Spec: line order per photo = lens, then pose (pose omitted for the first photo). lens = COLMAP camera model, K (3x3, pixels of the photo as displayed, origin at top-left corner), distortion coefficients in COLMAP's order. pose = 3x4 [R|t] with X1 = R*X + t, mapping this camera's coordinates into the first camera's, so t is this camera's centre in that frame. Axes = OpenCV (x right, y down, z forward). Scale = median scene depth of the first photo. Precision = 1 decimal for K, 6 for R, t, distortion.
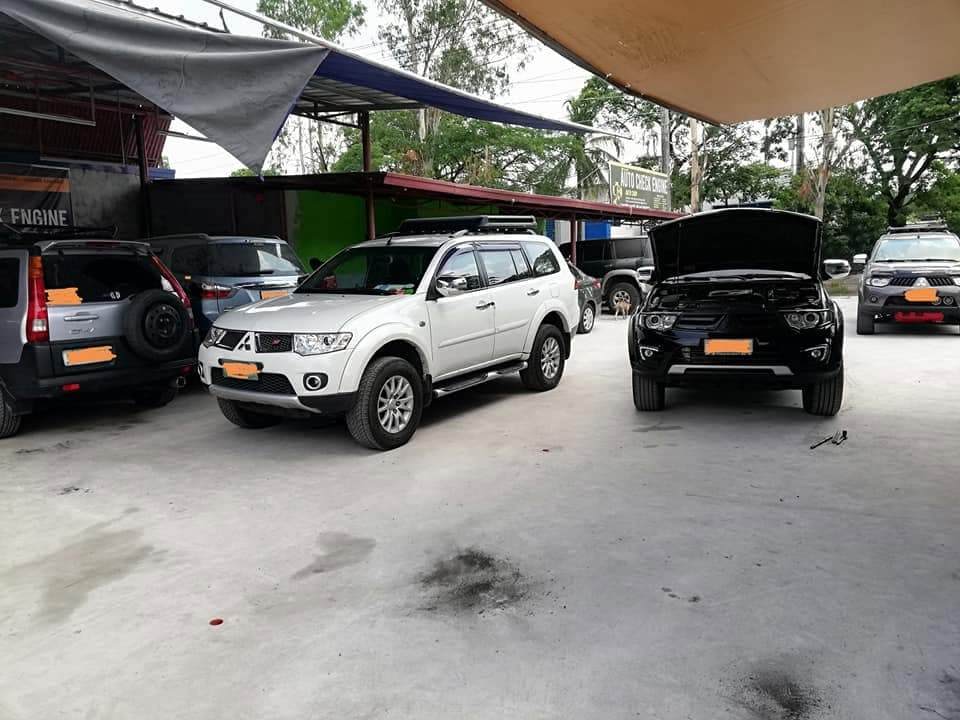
lens RADIAL K [[703.3, 0, 480.0], [0, 703.3, 360.0], [0, 0, 1]] dist [0.083844, -0.114795]
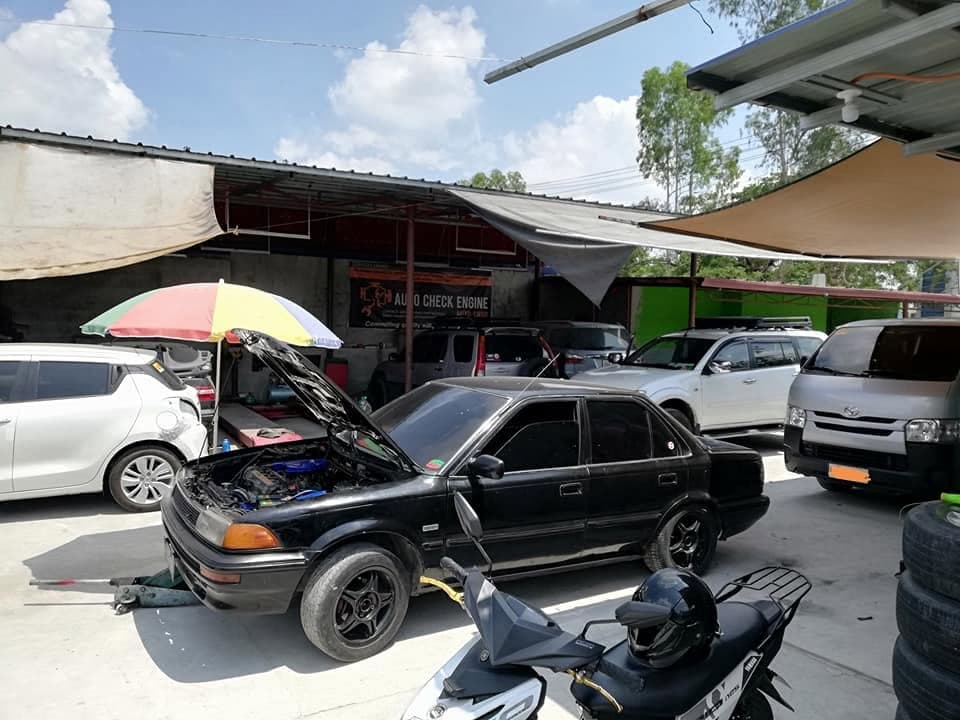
lens RADIAL K [[703.3, 0, 480.0], [0, 703.3, 360.0], [0, 0, 1]] dist [0.083844, -0.114795]
pose [[0.876050, 0.064492, -0.477888, 0.182987], [-0.108219, 0.992032, -0.064507, 0.025930], [0.469920, 0.108228, 0.876049, -0.440547]]
